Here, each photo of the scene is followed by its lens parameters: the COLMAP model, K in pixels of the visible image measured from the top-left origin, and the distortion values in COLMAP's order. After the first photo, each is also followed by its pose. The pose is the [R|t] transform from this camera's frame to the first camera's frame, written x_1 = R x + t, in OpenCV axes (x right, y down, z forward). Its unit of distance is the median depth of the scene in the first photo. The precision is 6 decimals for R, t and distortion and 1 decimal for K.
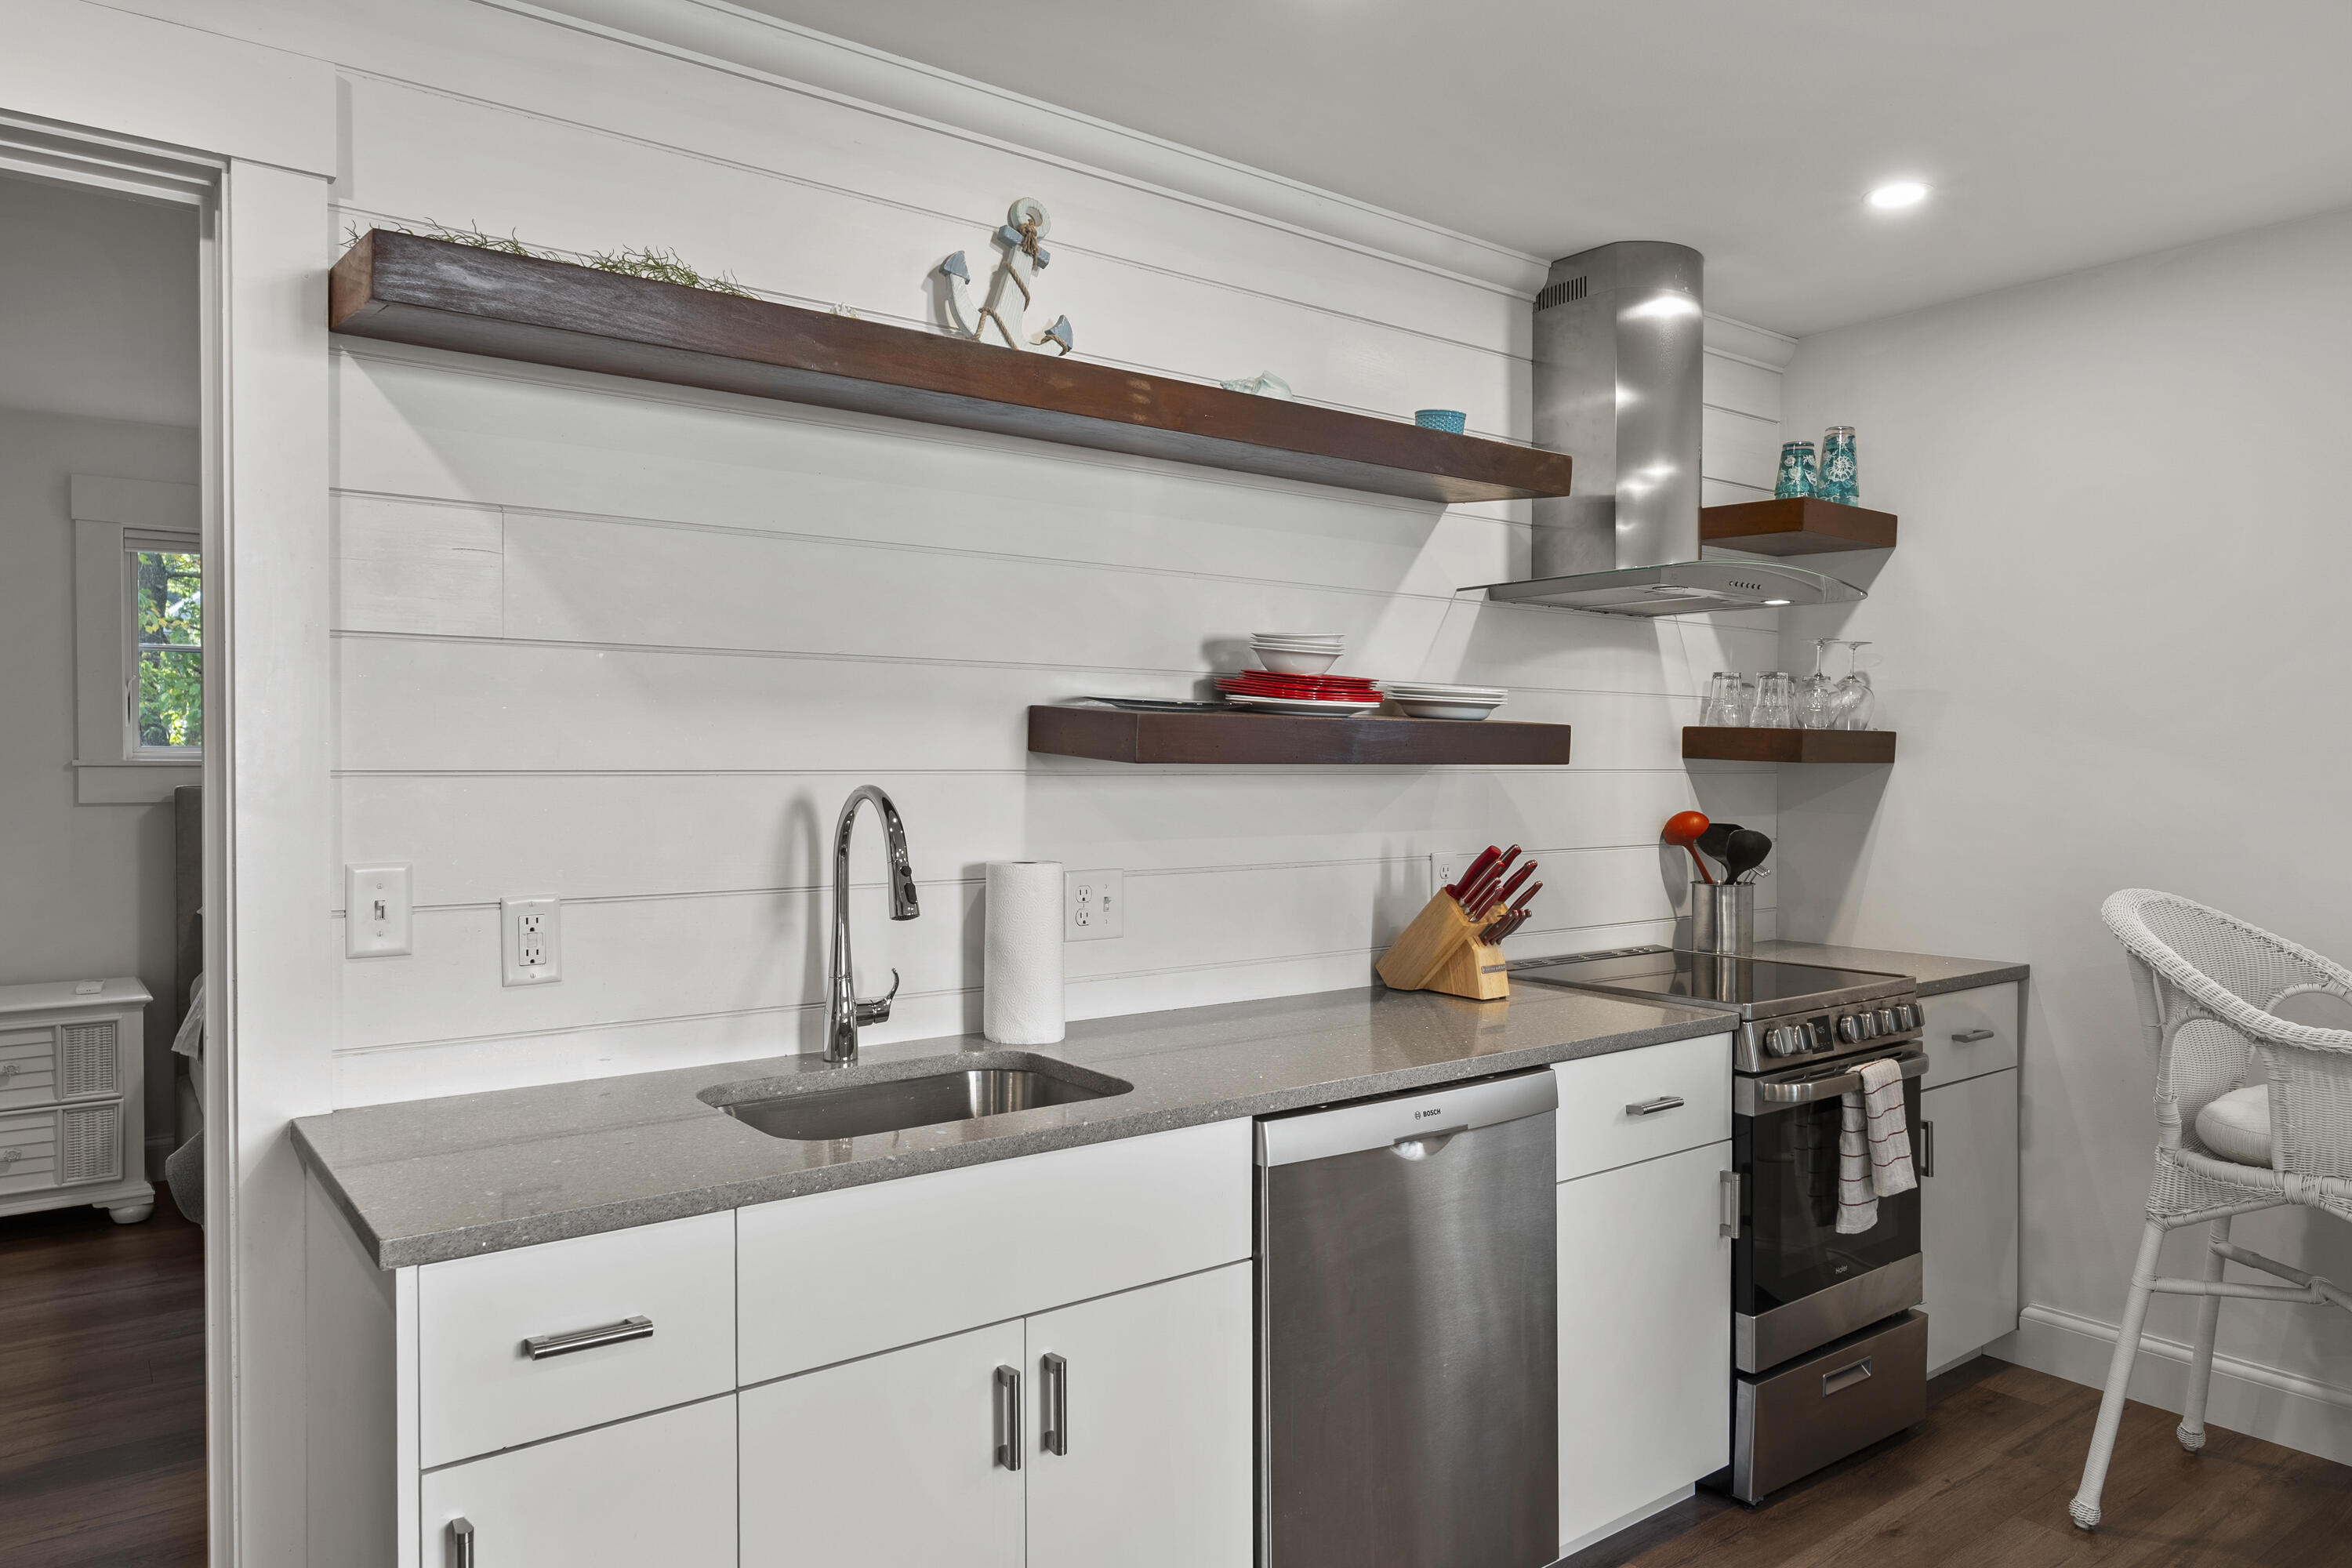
lens RADIAL K [[1522.2, 0, 1176.9], [0, 1522.2, 779.6], [0, 0, 1]] dist [0.000131, 0.001358]
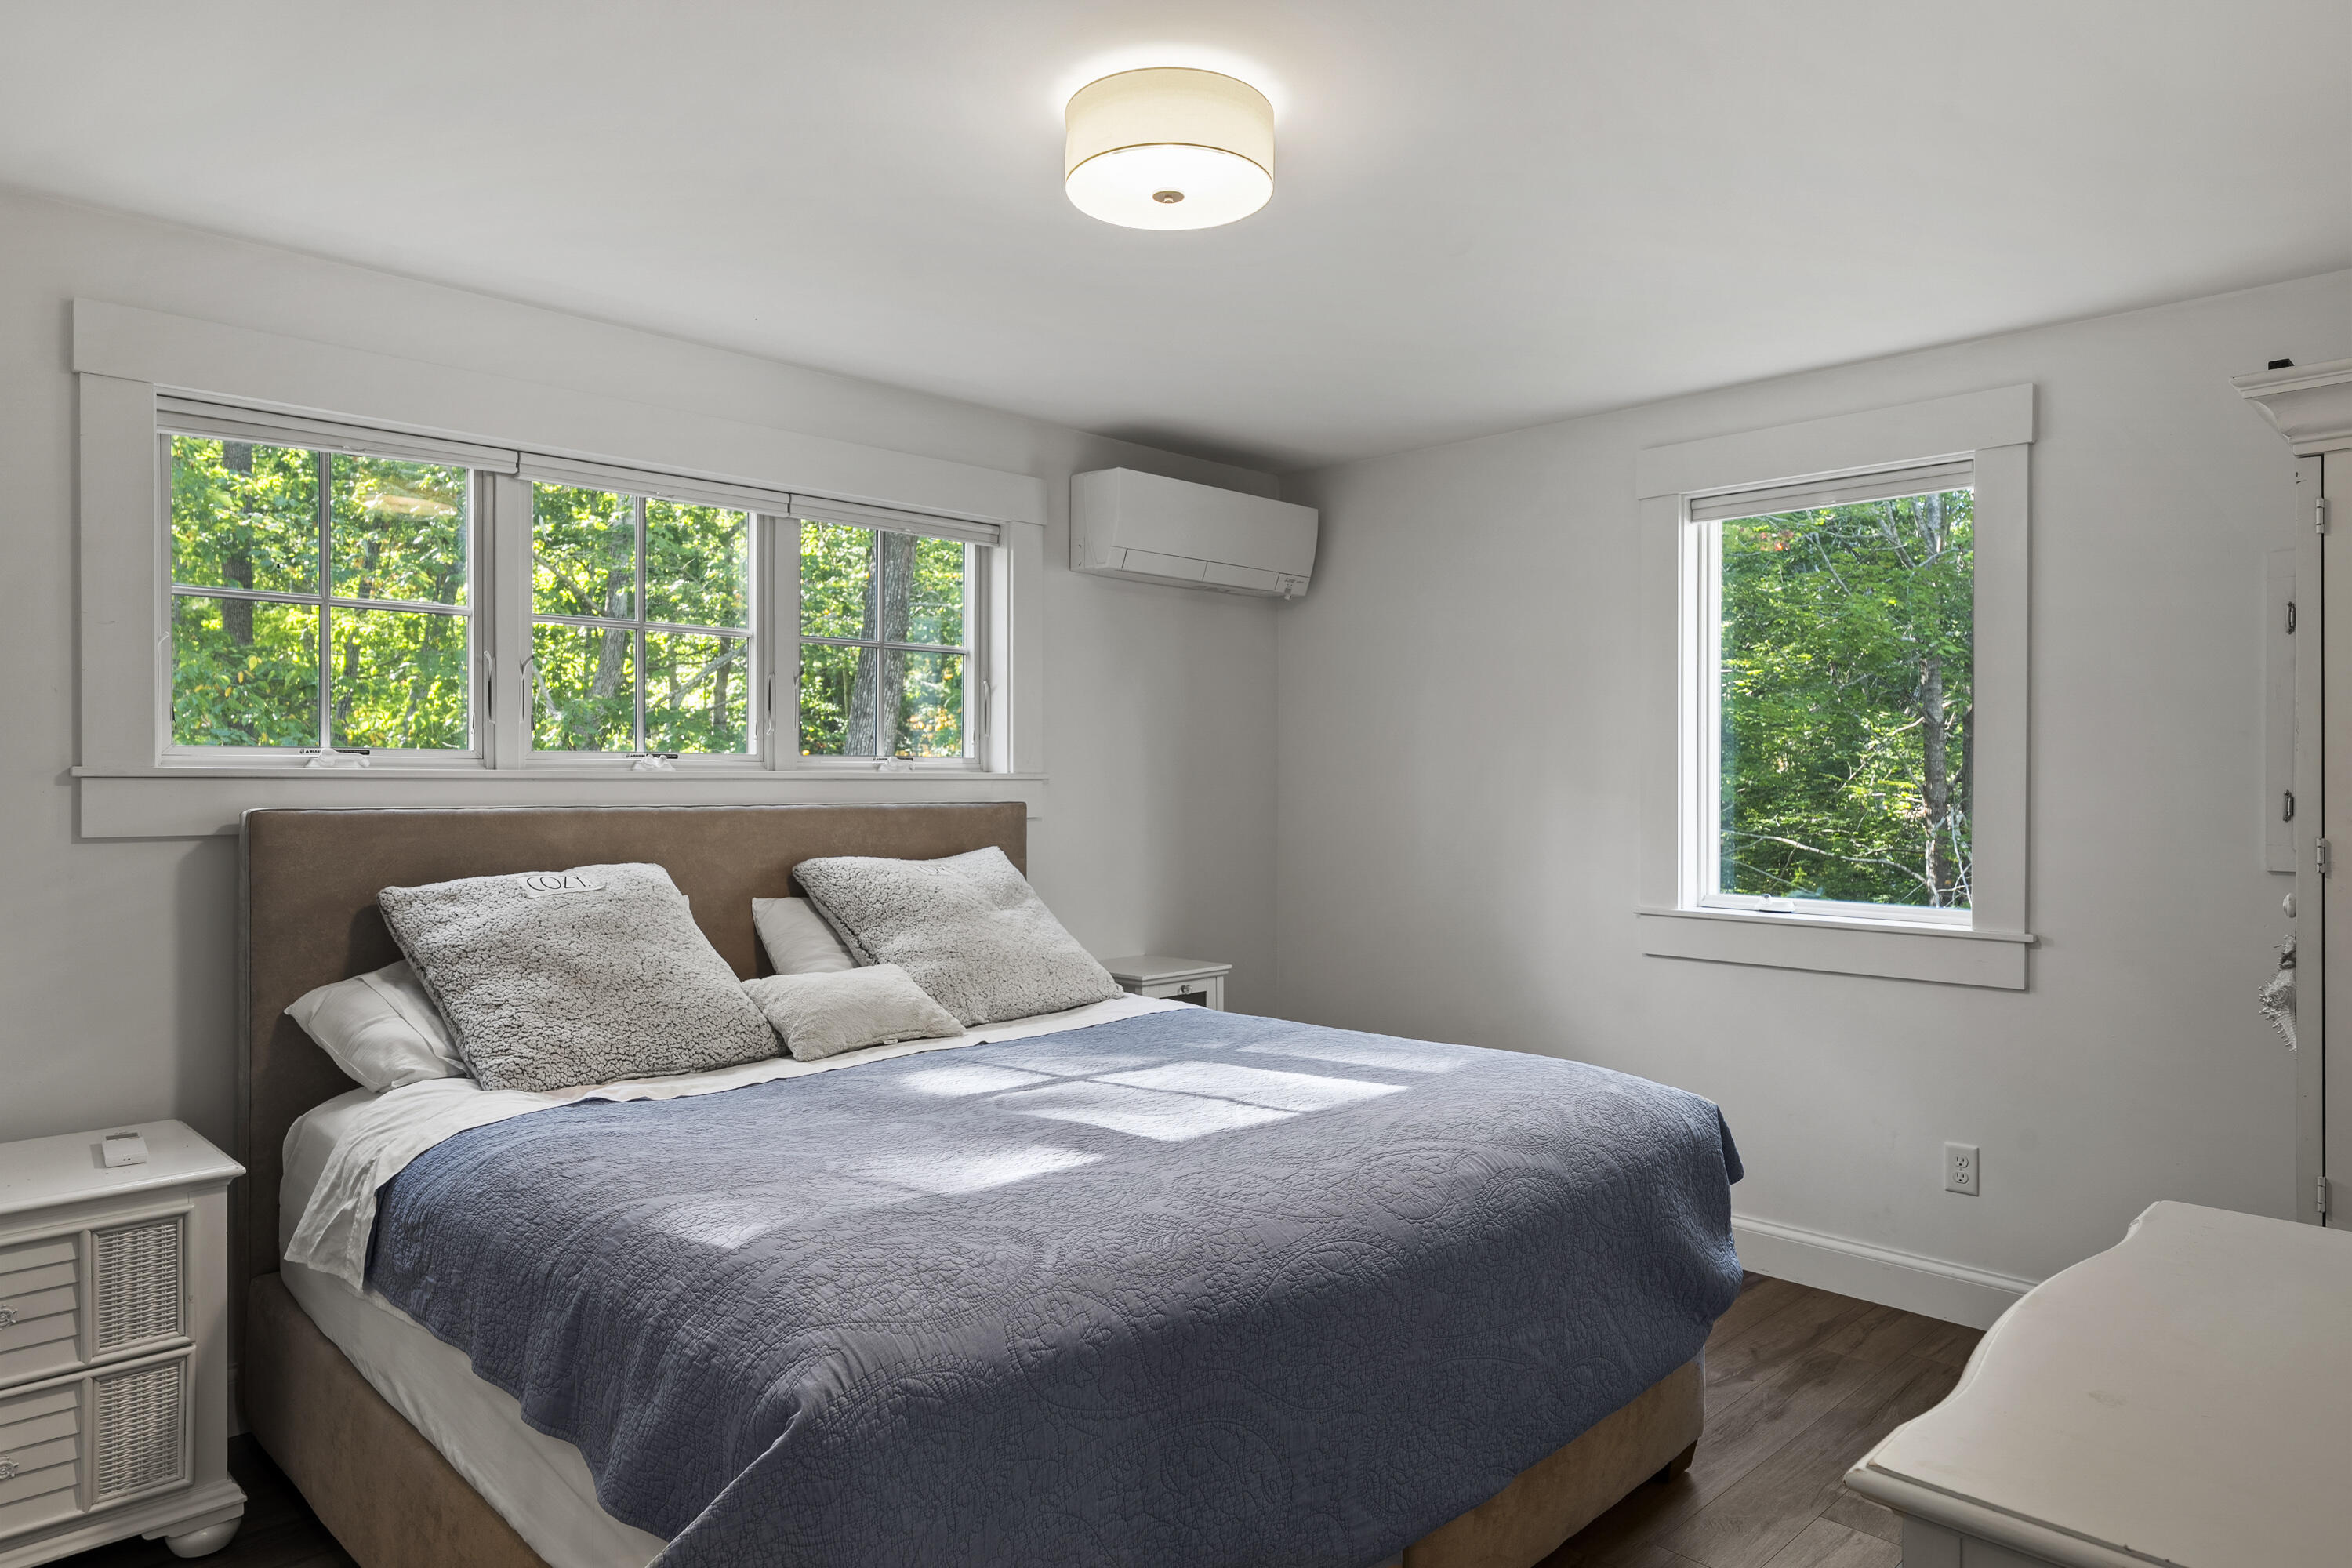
lens RADIAL K [[1454.2, 0, 1176.4], [0, 1454.2, 783.3], [0, 0, 1]] dist [-0.000868, 0.000681]
pose [[0.991990, -0.002839, 0.126287, -0.604204], [0.004112, 0.999943, -0.009816, 0.002012], [-0.126252, 0.010257, 0.991945, 0.618847]]
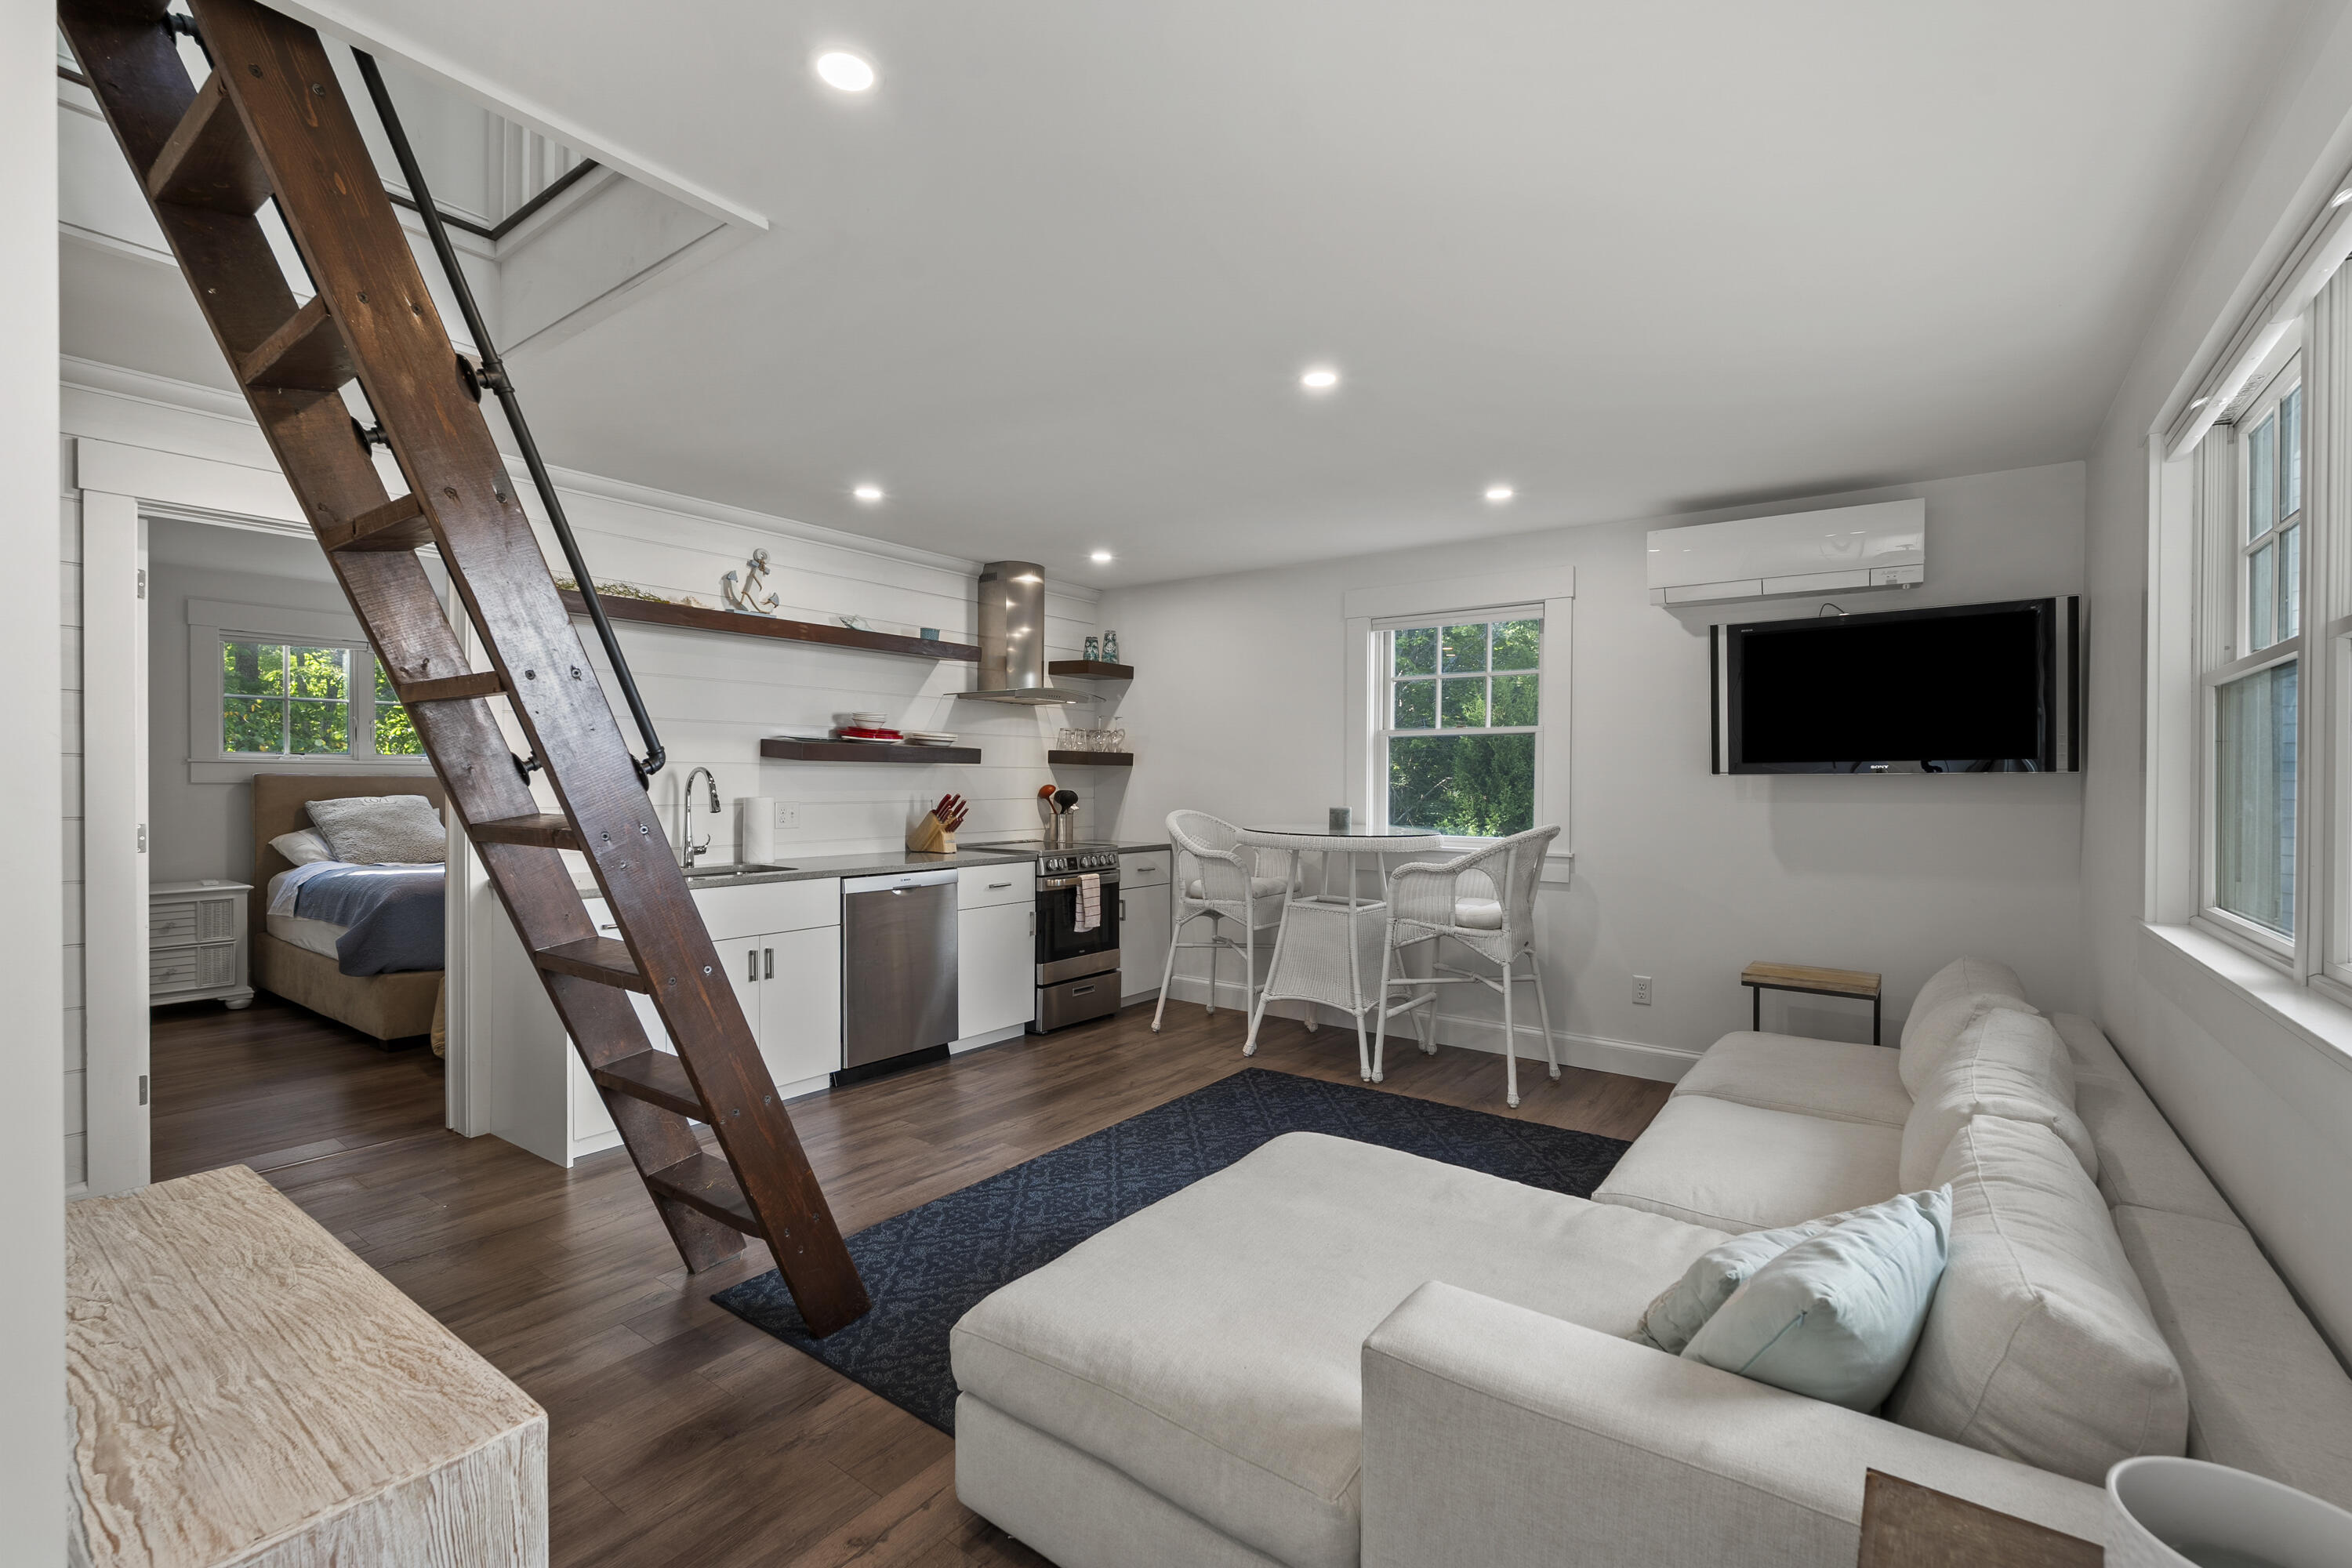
lens RADIAL K [[1029.9, 0, 1176.3], [0, 1029.9, 787.3], [0, 0, 1]] dist [-0.001929, -0.000135]
pose [[0.959025, 0.002420, 0.283310, 0.077626], [-0.002977, 0.999994, 0.001534, 0.026852], [-0.283304, -0.002315, 0.959027, -0.811166]]
